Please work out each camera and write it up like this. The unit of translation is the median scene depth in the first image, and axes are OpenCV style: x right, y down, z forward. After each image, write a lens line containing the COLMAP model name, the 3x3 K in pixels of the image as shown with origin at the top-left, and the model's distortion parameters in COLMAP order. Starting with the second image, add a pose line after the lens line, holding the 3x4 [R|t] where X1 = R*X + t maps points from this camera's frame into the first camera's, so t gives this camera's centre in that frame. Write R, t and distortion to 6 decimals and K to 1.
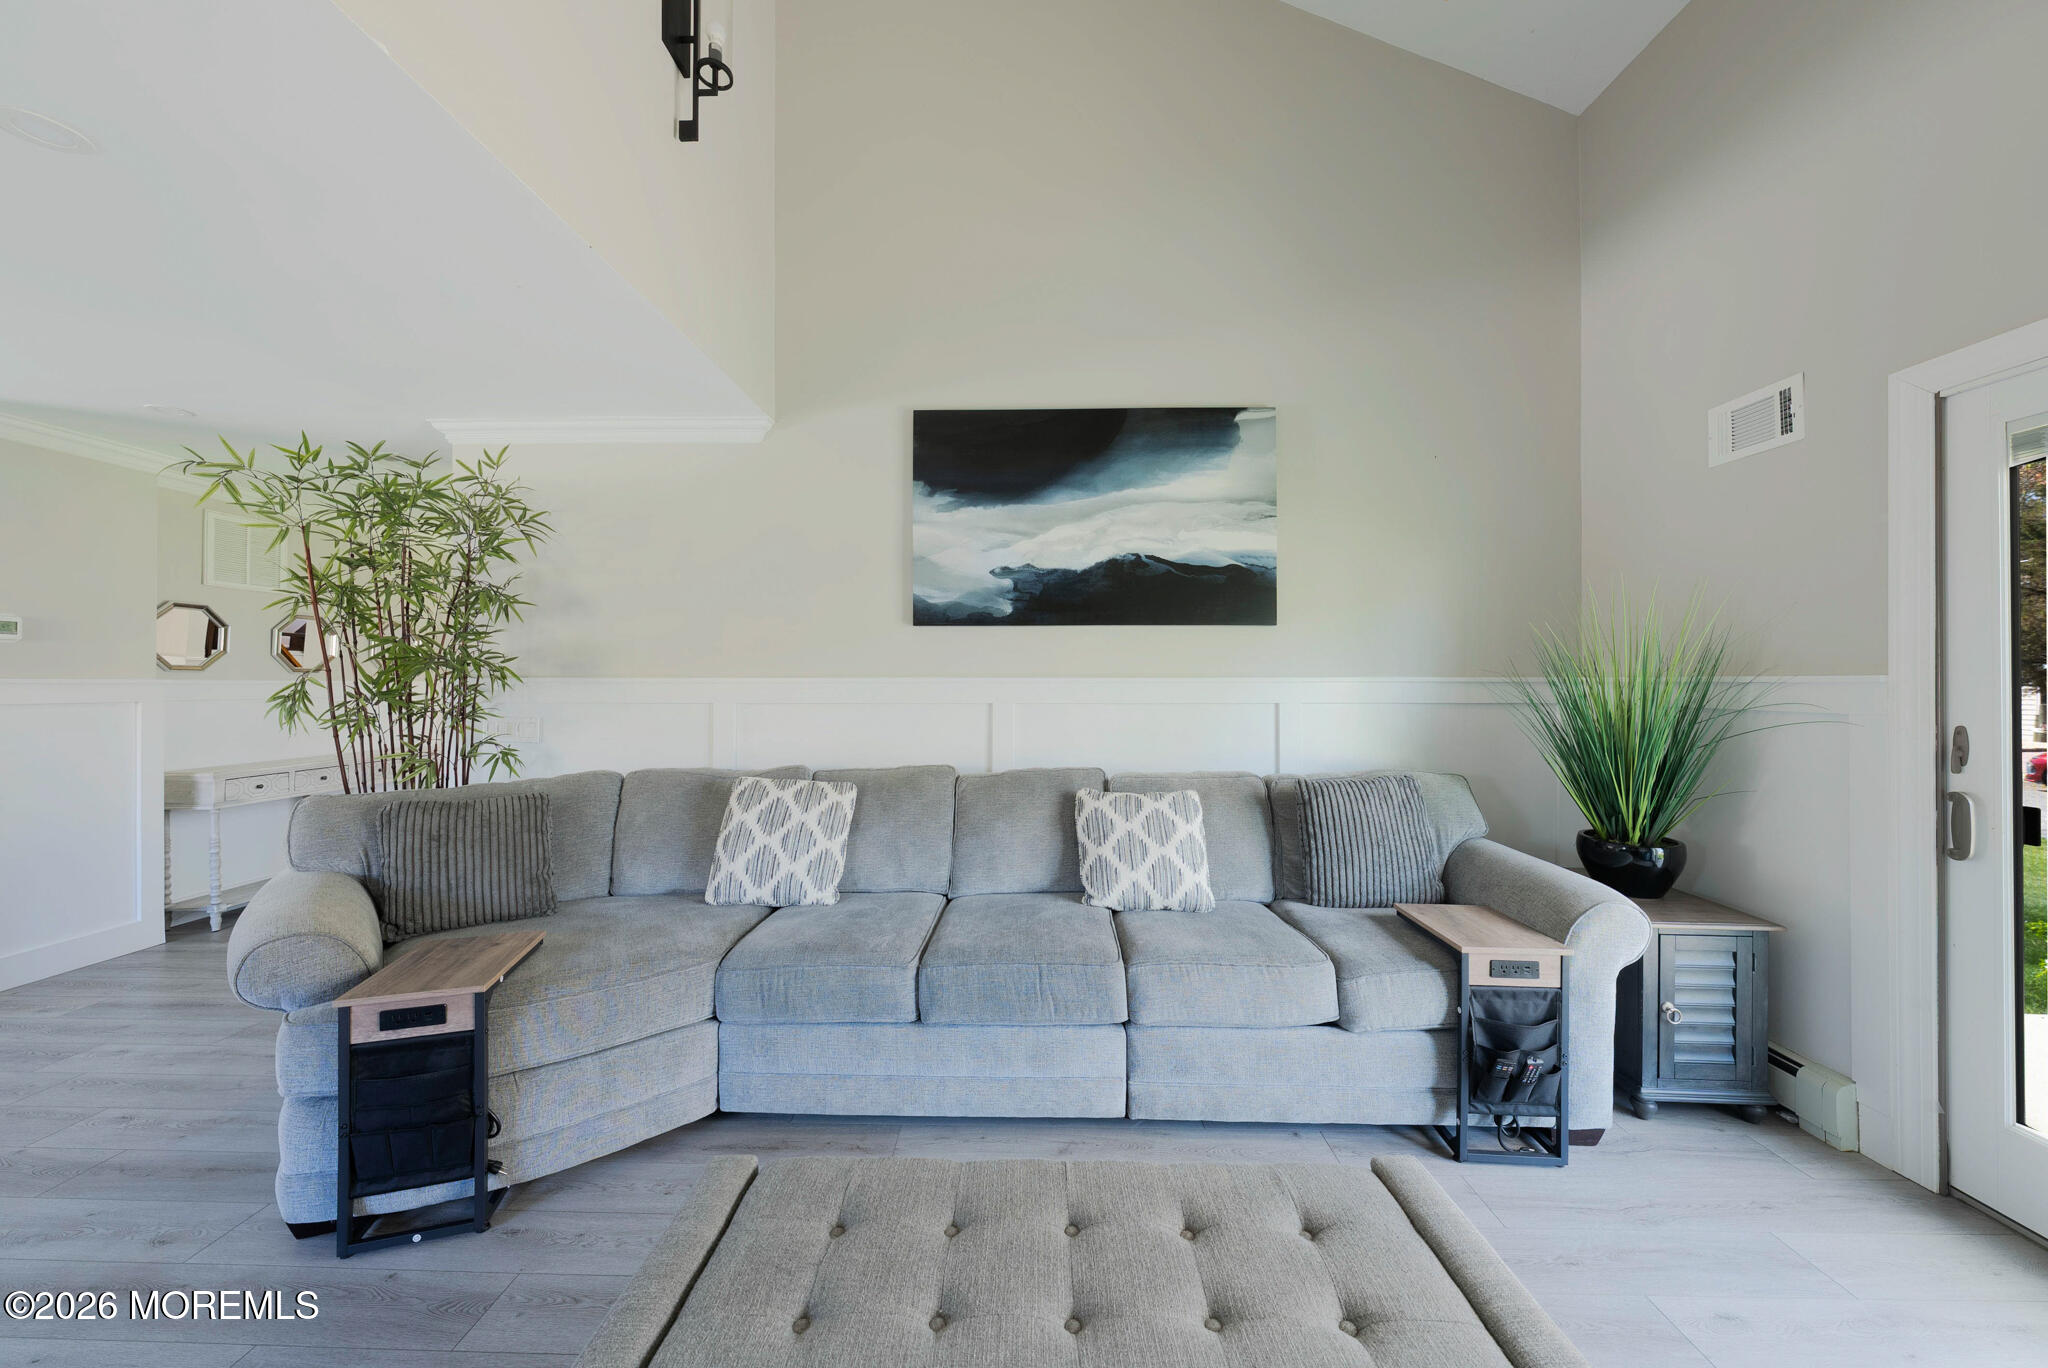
lens RADIAL K [[695.6, 0, 1026.4], [0, 695.6, 686.1], [0, 0, 1]] dist [-0.000578, -0.000010]
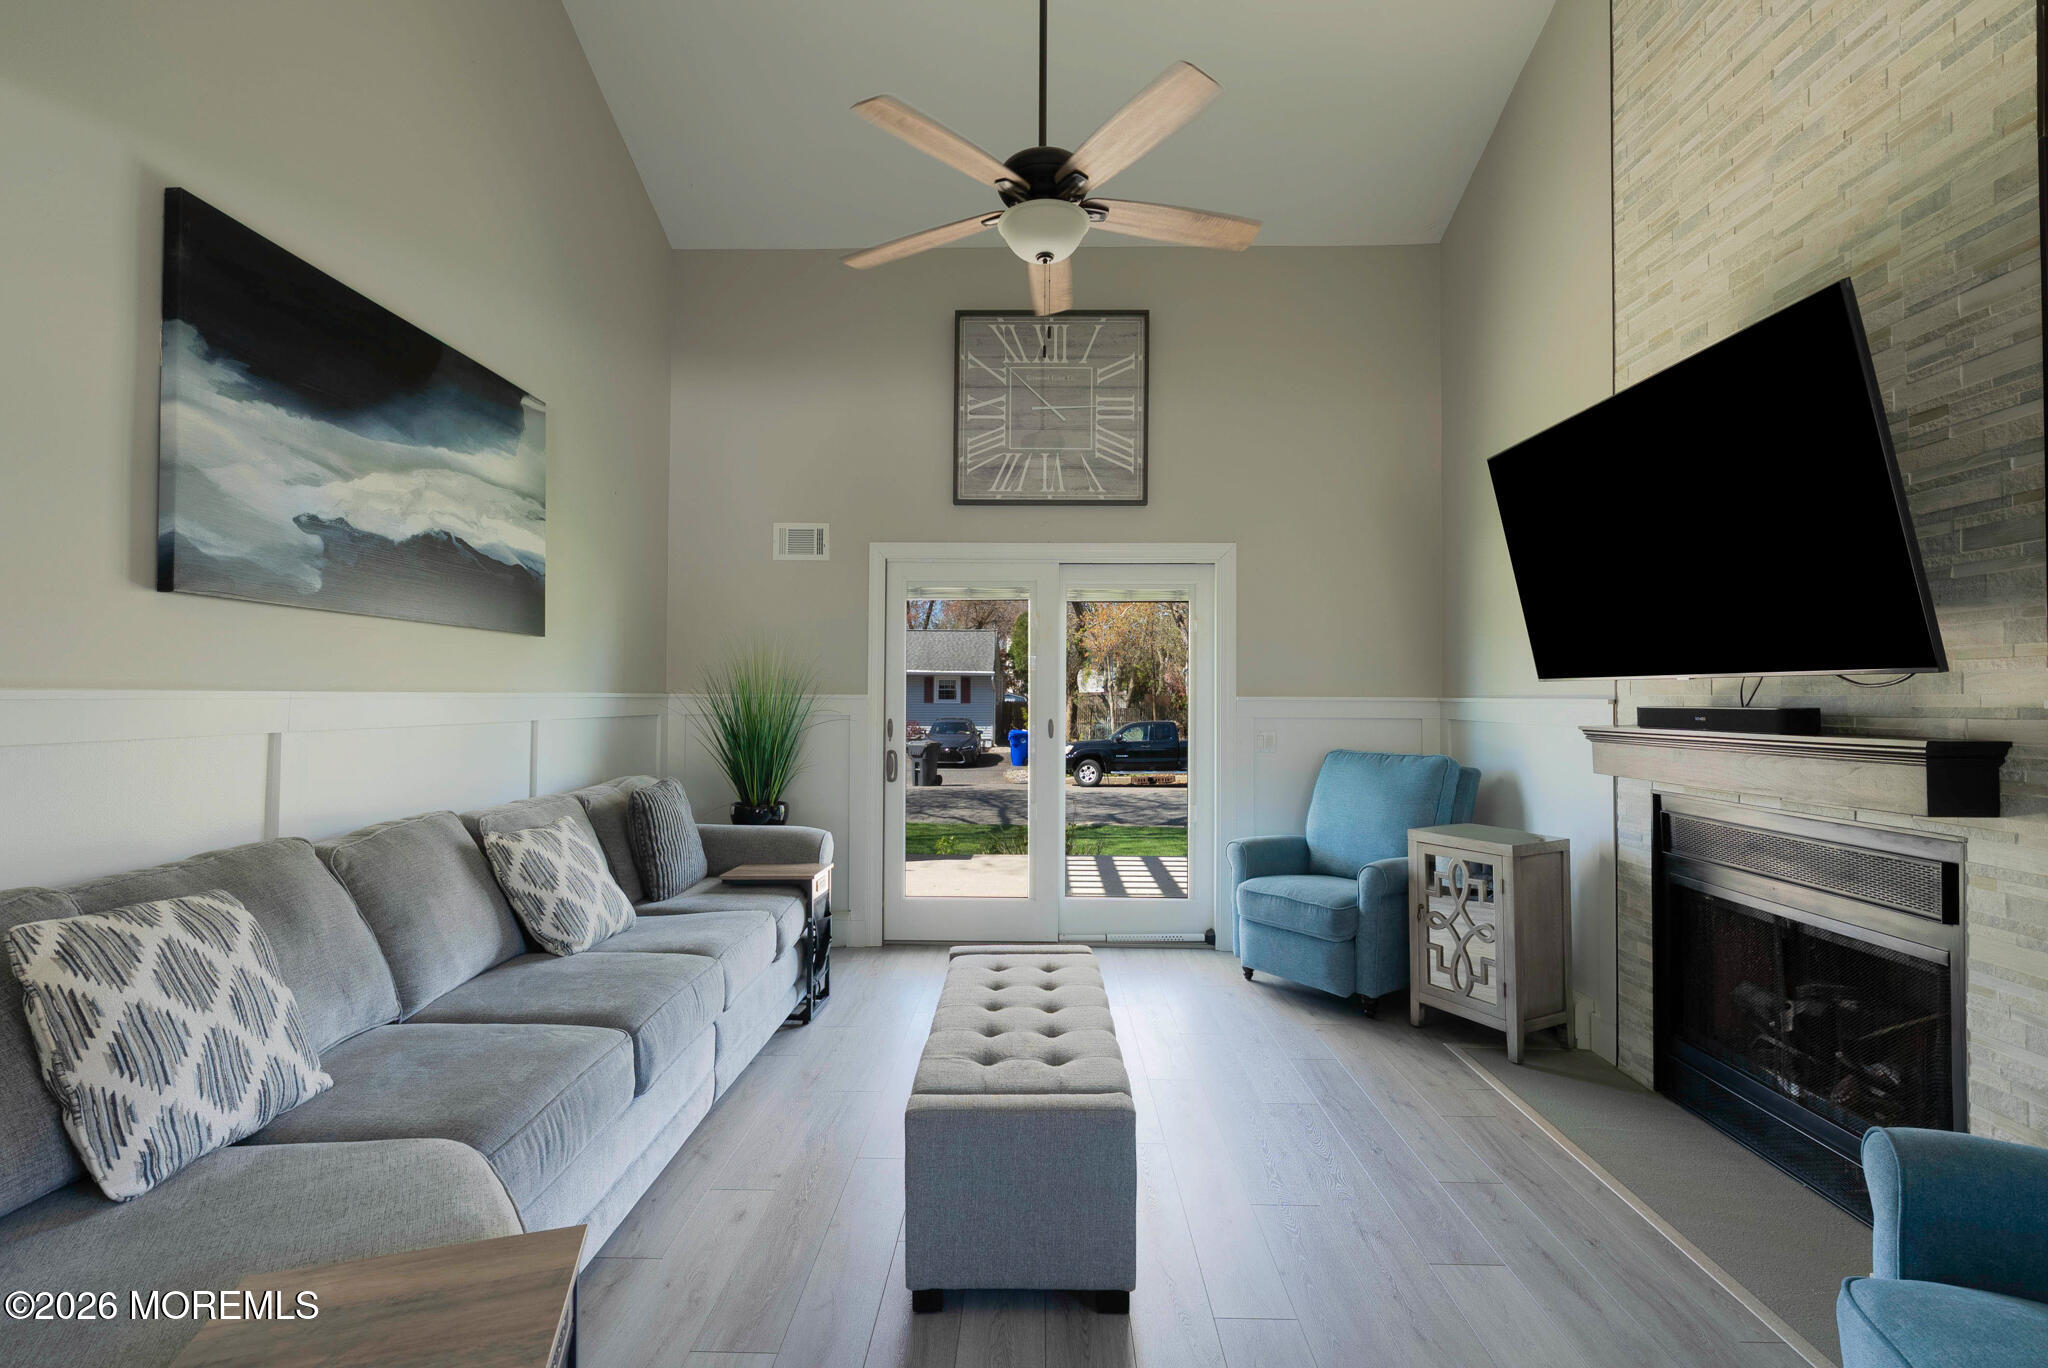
lens RADIAL K [[949.8, 0, 1028.0], [0, 949.8, 683.0], [0, 0, 1]] dist [0.001547, 0.000158]
pose [[-0.015438, 0.014318, 0.999778, -0.910987], [0.004438, 0.999889, -0.014251, -0.004052], [-0.999871, 0.004217, -0.015500, 0.367512]]
